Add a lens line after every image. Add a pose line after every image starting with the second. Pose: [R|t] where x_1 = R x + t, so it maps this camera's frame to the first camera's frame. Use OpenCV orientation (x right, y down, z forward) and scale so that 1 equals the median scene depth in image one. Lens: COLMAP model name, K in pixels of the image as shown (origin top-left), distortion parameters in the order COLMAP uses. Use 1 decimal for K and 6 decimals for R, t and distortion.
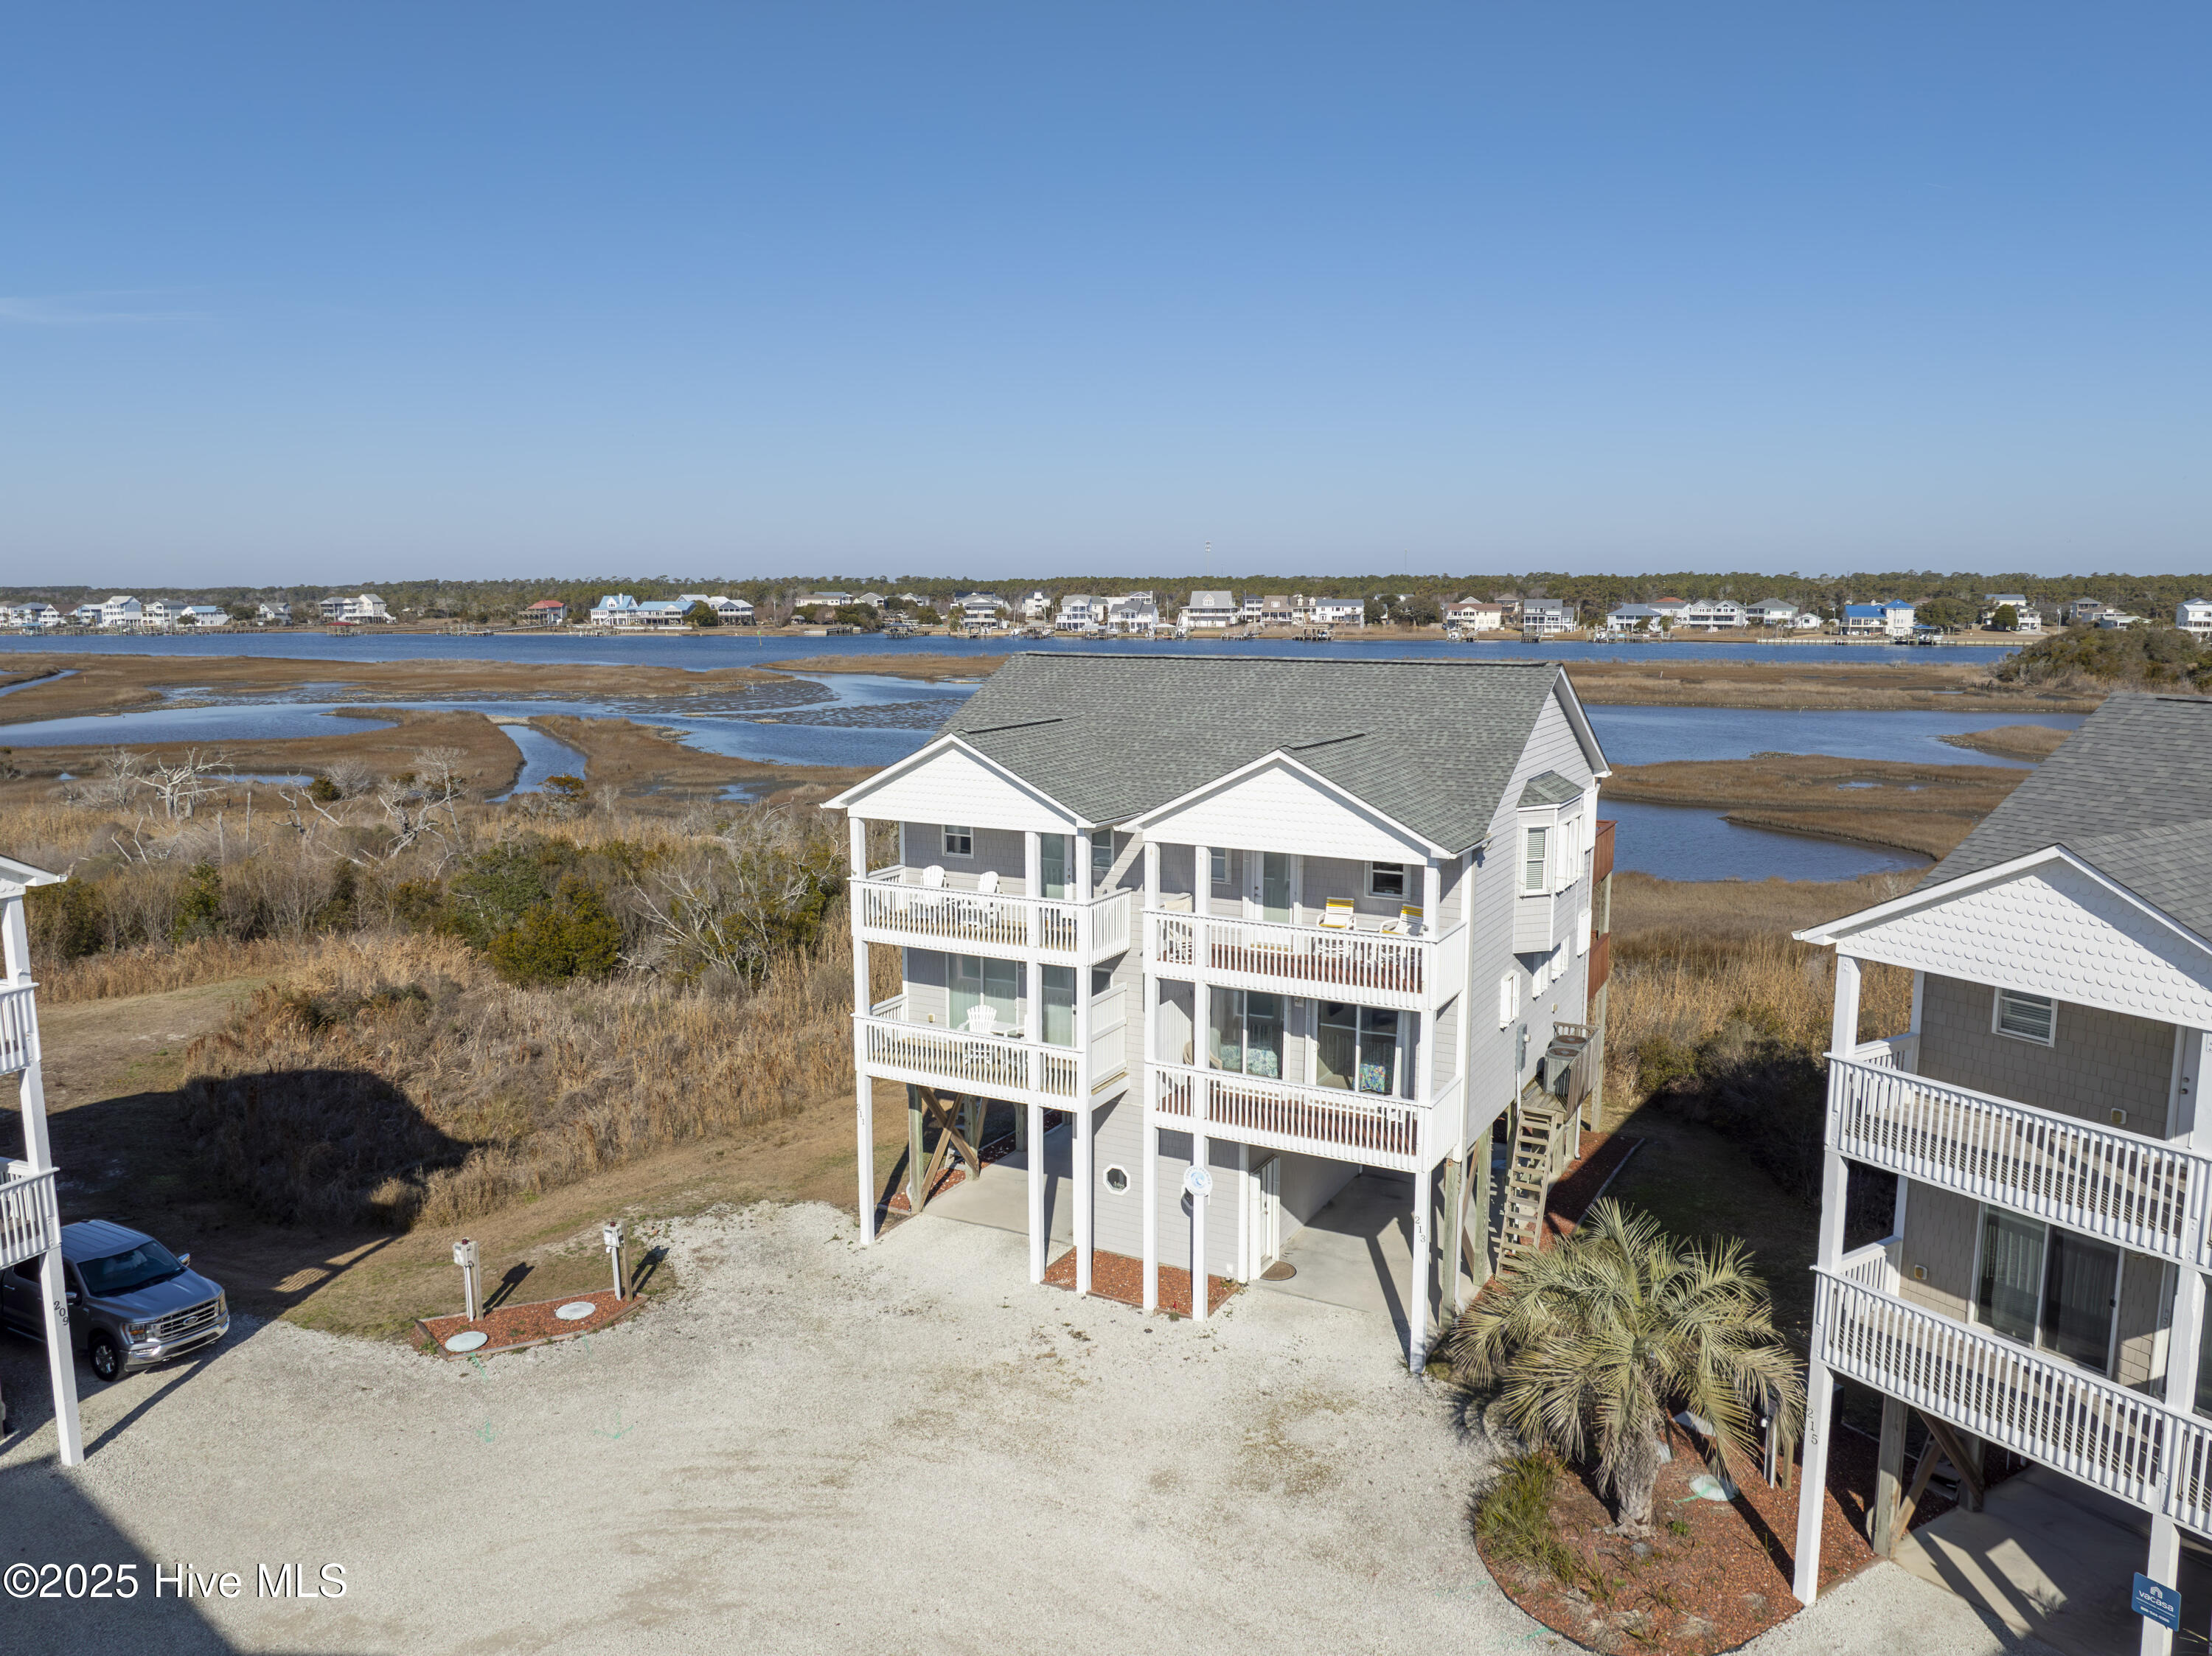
lens RADIAL K [[1571.6, 0, 1114.0], [0, 1571.6, 828.2], [0, 0, 1]] dist [-0.022894, -0.031276]
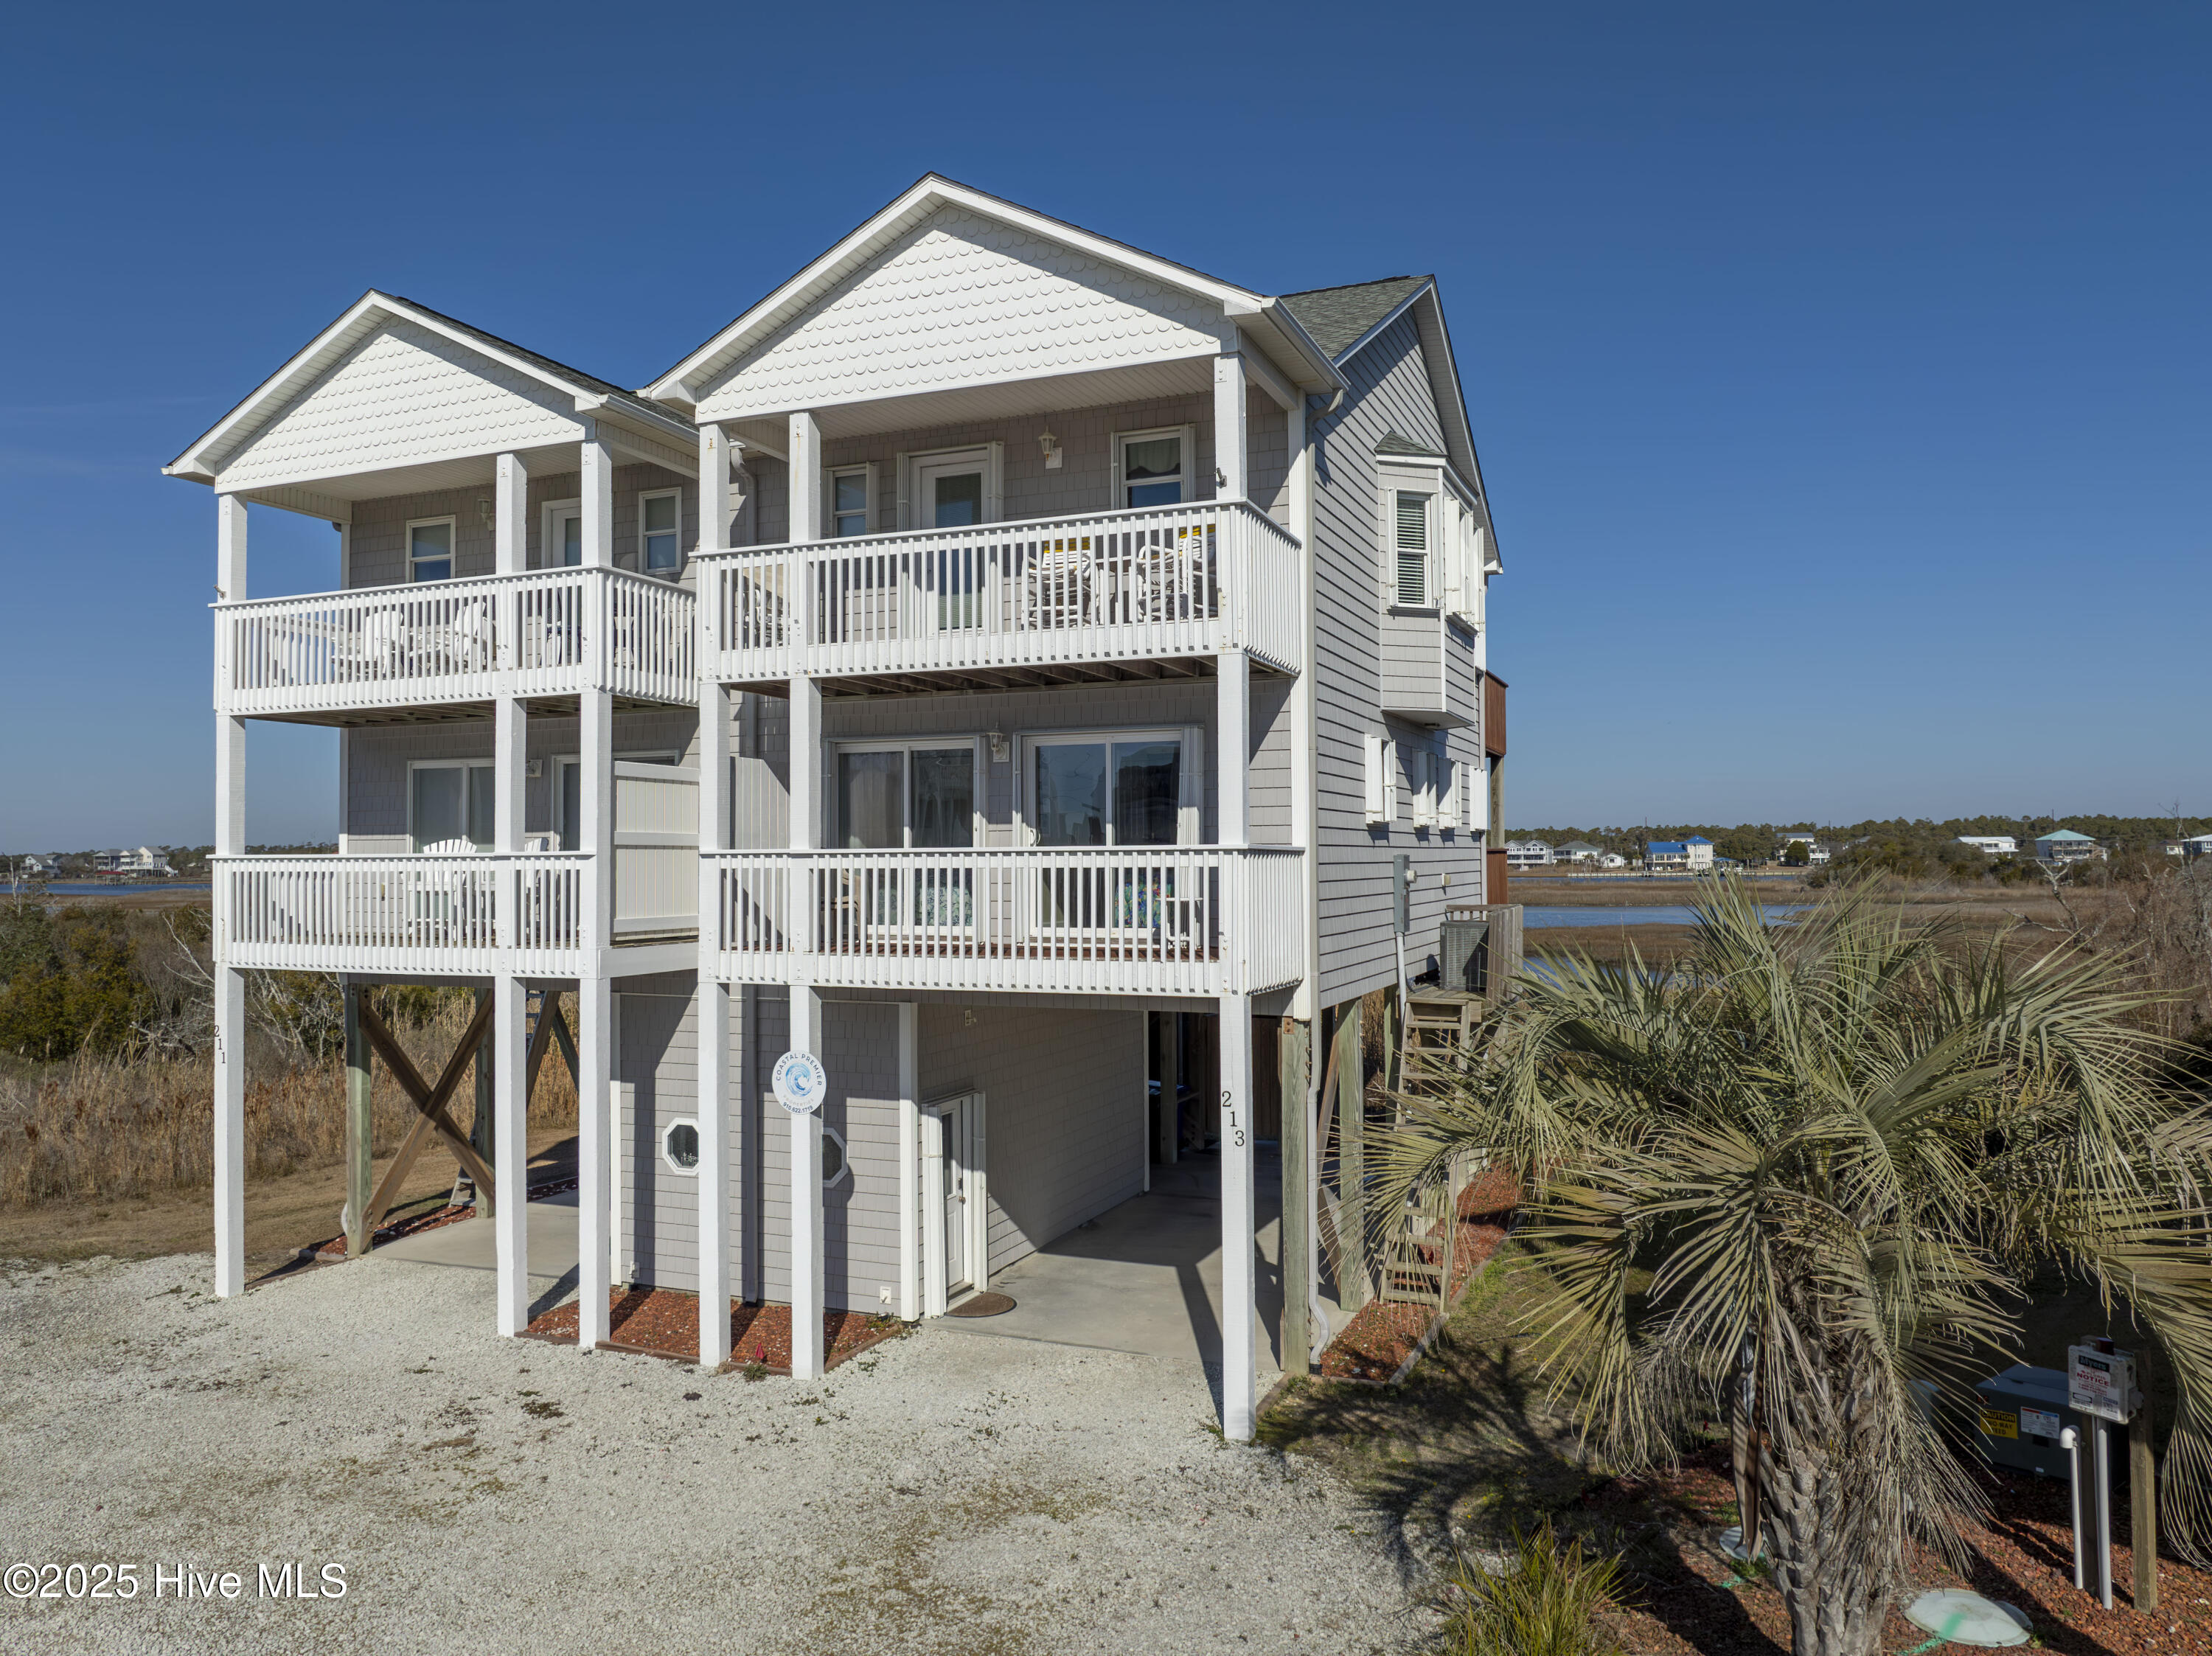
lens RADIAL K [[1565.6, 0, 1106.0], [0, 1565.6, 828.0], [0, 0, 1]] dist [-0.039293, 0.002754]
pose [[0.994509, -0.003119, 0.104603, 0.093403], [0.020677, 0.985707, -0.167193, 0.215720], [-0.102586, 0.168438, 0.980359, 0.454505]]
